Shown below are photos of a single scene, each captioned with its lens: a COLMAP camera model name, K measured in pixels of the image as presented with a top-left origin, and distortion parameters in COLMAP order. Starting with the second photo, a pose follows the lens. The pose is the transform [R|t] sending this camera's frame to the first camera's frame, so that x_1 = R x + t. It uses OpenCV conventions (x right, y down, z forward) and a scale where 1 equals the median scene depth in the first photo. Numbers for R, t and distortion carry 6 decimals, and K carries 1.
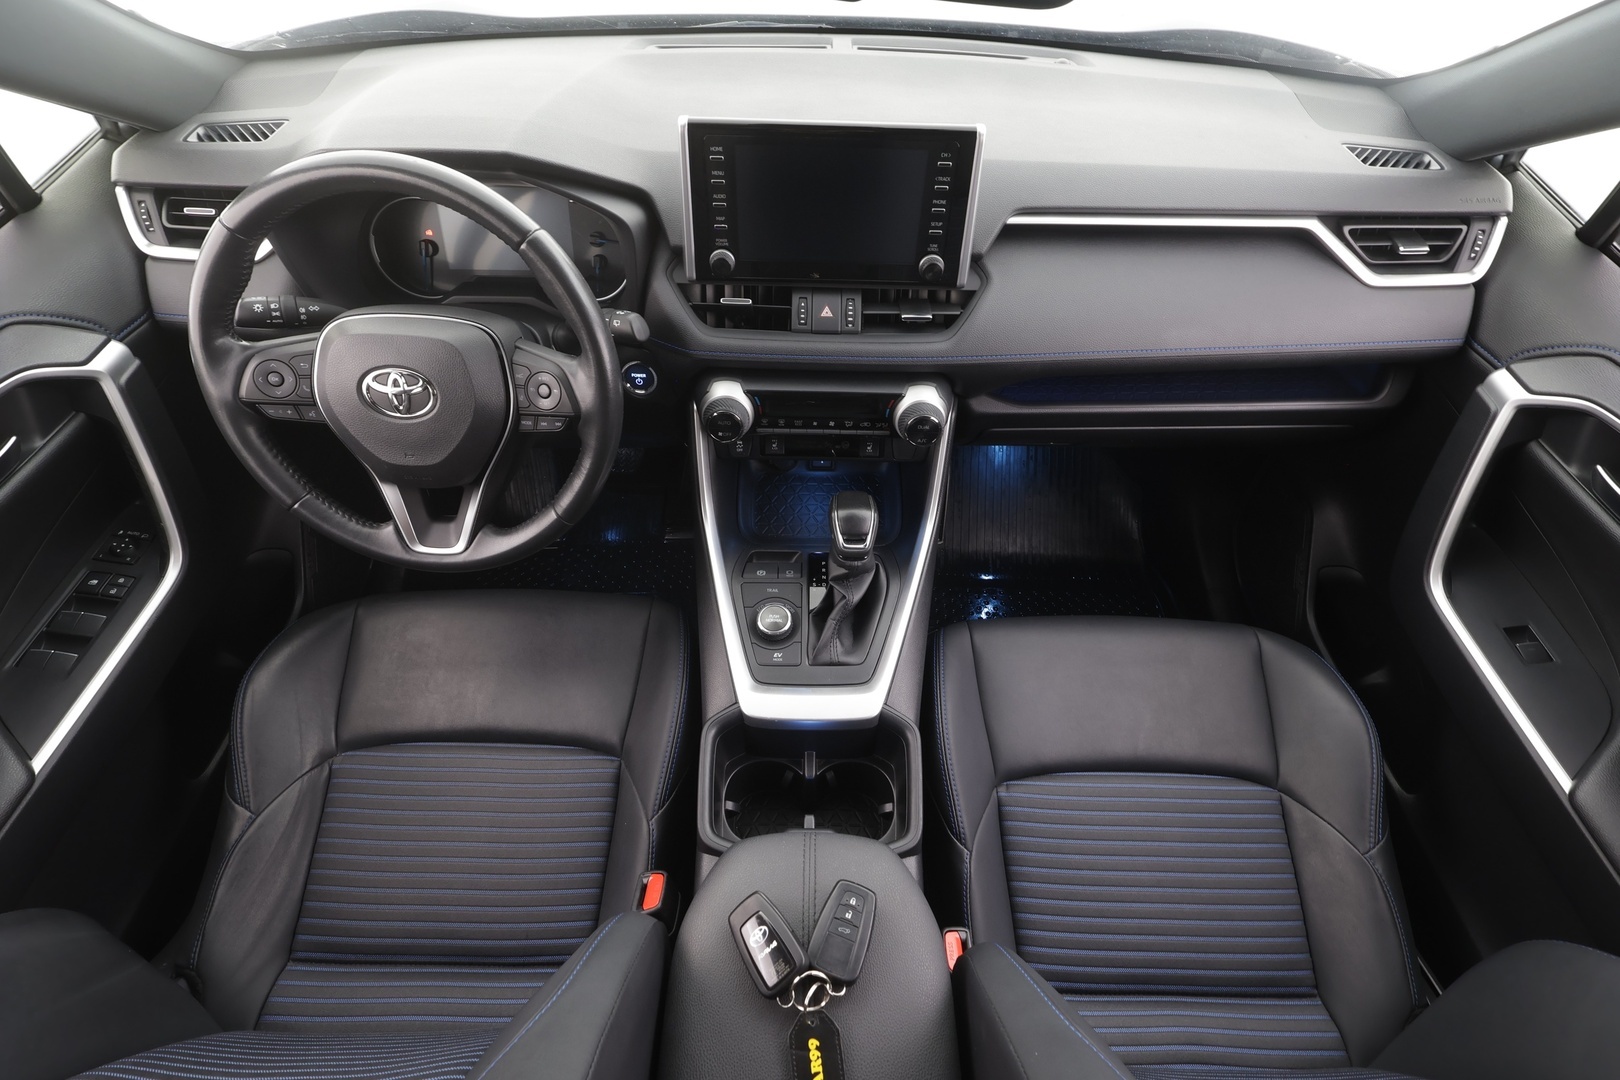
lens RADIAL K [[742.3, 0, 810.0], [0, 742.3, 540.0], [0, 0, 1]] dist [-0.000276, 0.000350]
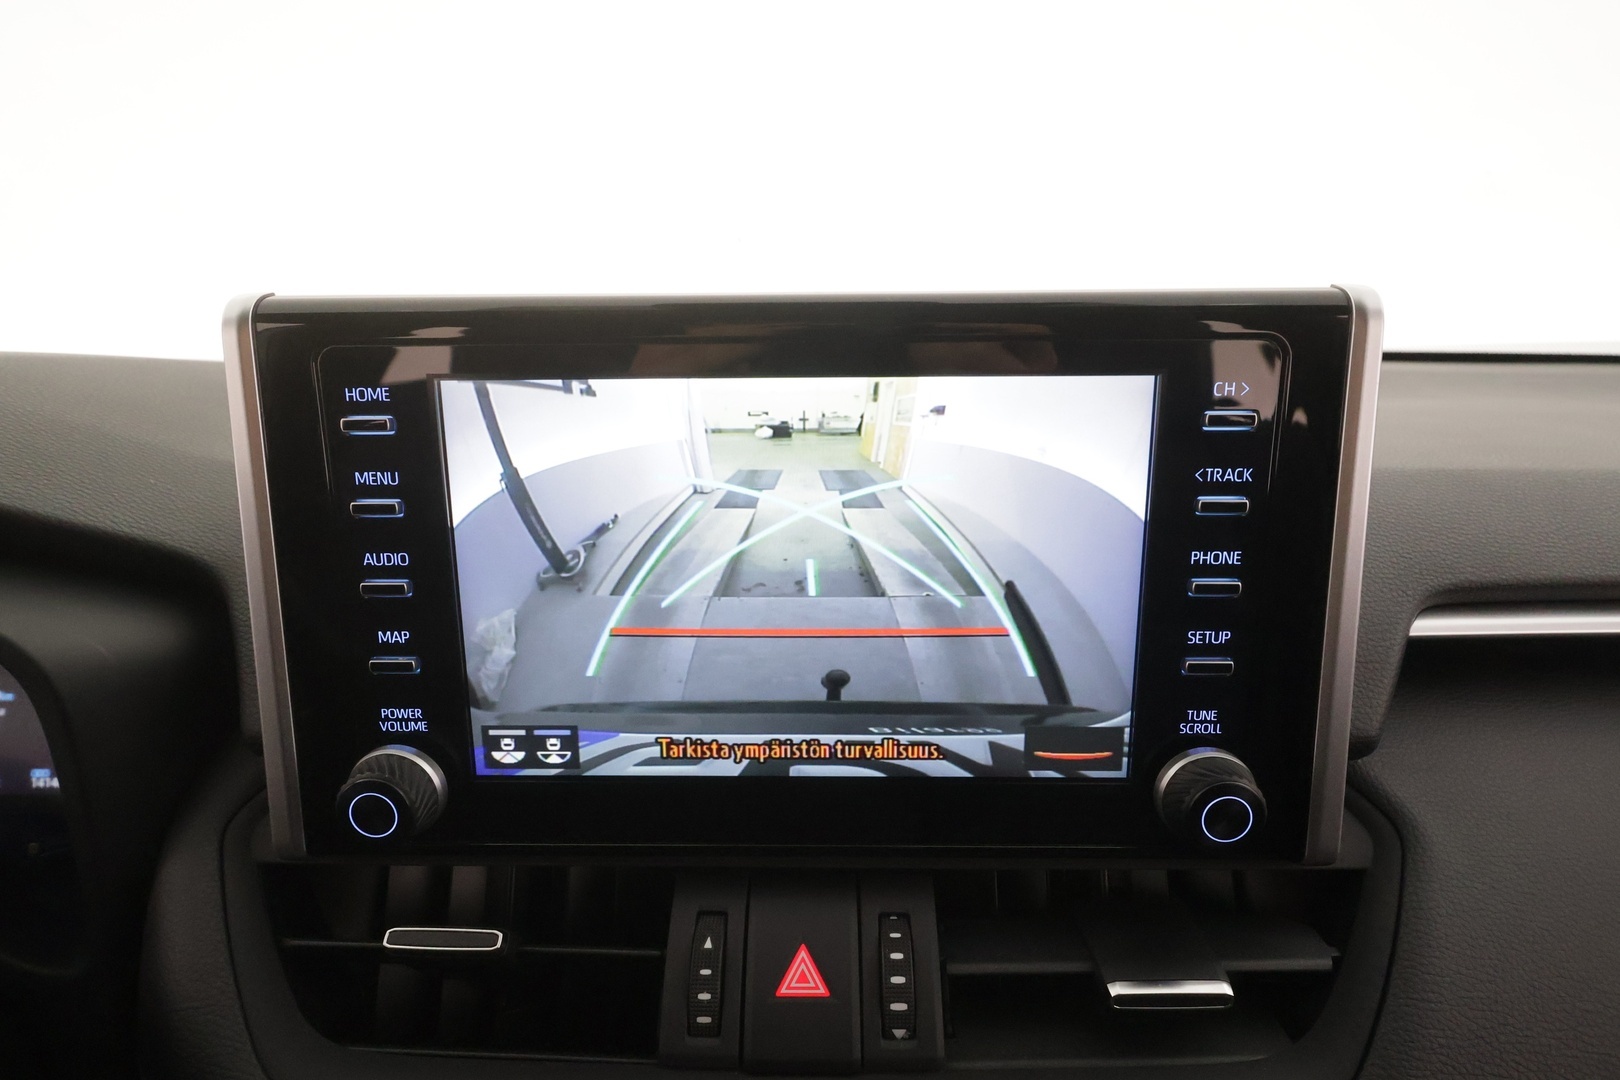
lens RADIAL K [[833.4, 0, 810.0], [0, 833.4, 540.0], [0, 0, 1]] dist [0.004234, 0.000542]
pose [[0.999406, -0.025983, -0.022625, 0.035168], [0.009828, 0.844403, -0.535618, -0.280016], [0.033022, 0.535078, 0.844157, 0.683809]]
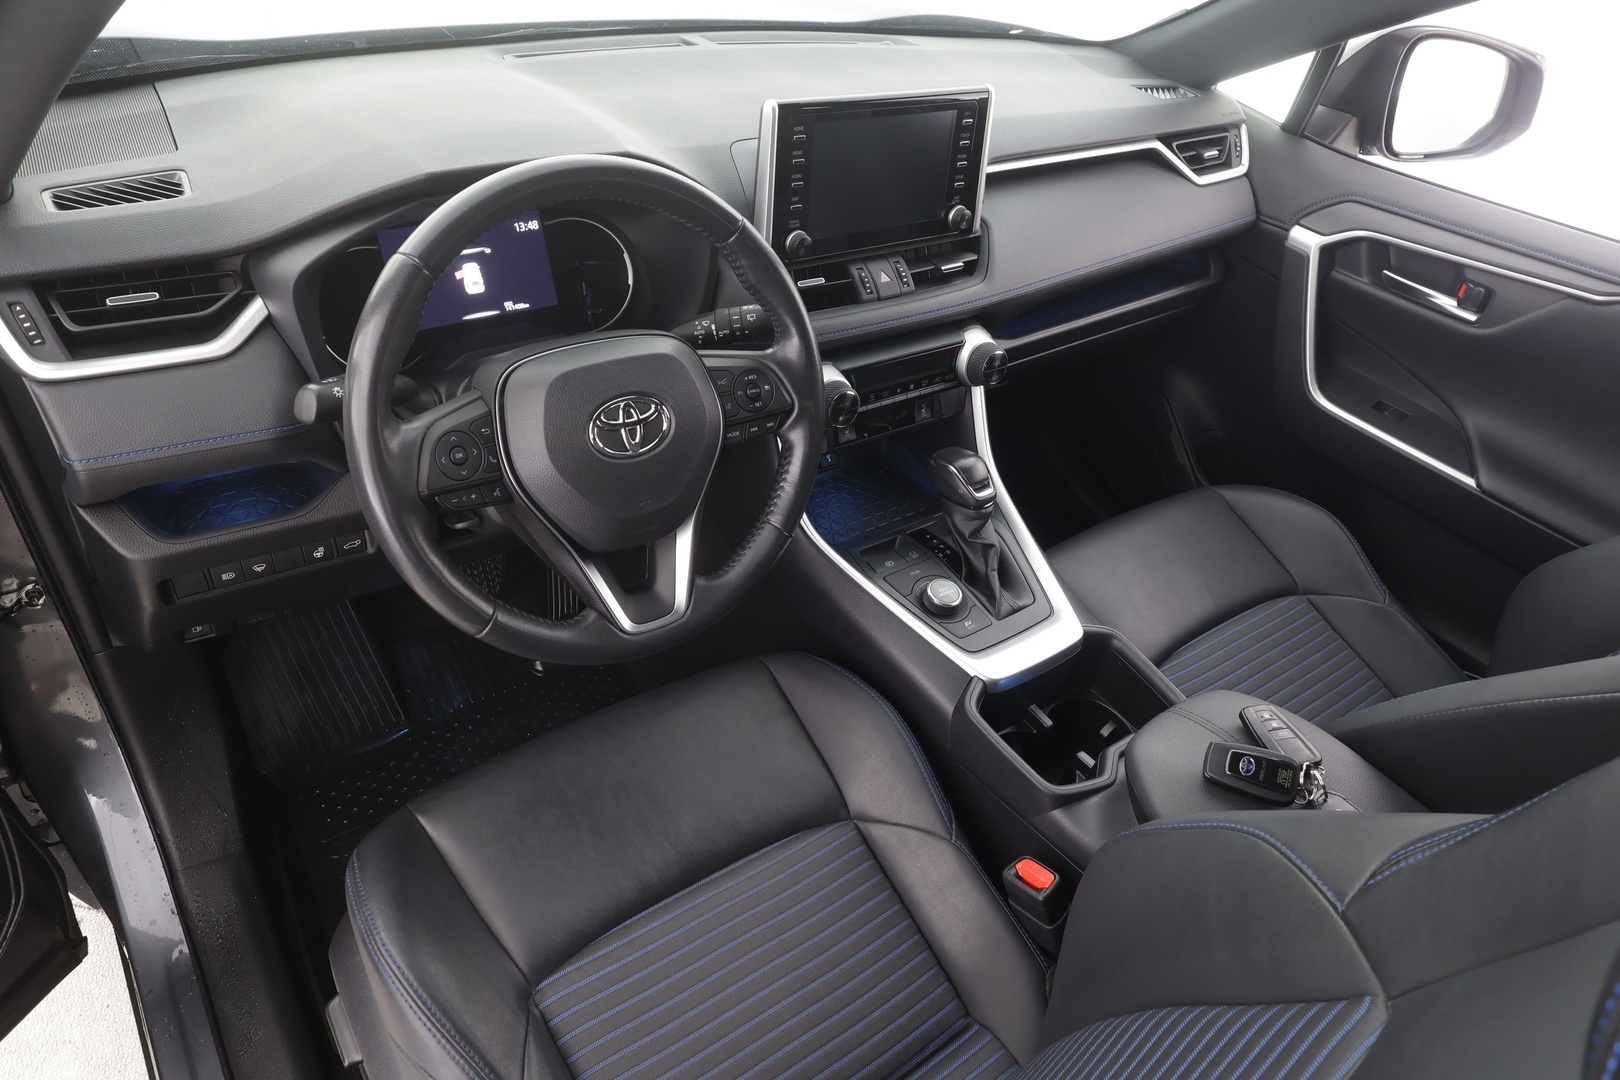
lens RADIAL K [[1003.1, 0, 810.0], [0, 1003.1, 540.0], [0, 0, 1]] dist [0.002302, 0.000296]
pose [[0.805365, -0.307211, 0.506959, -0.838561], [0.372864, 0.927390, -0.030352, 0.020020], [-0.460824, 0.213472, 0.861435, -0.029037]]
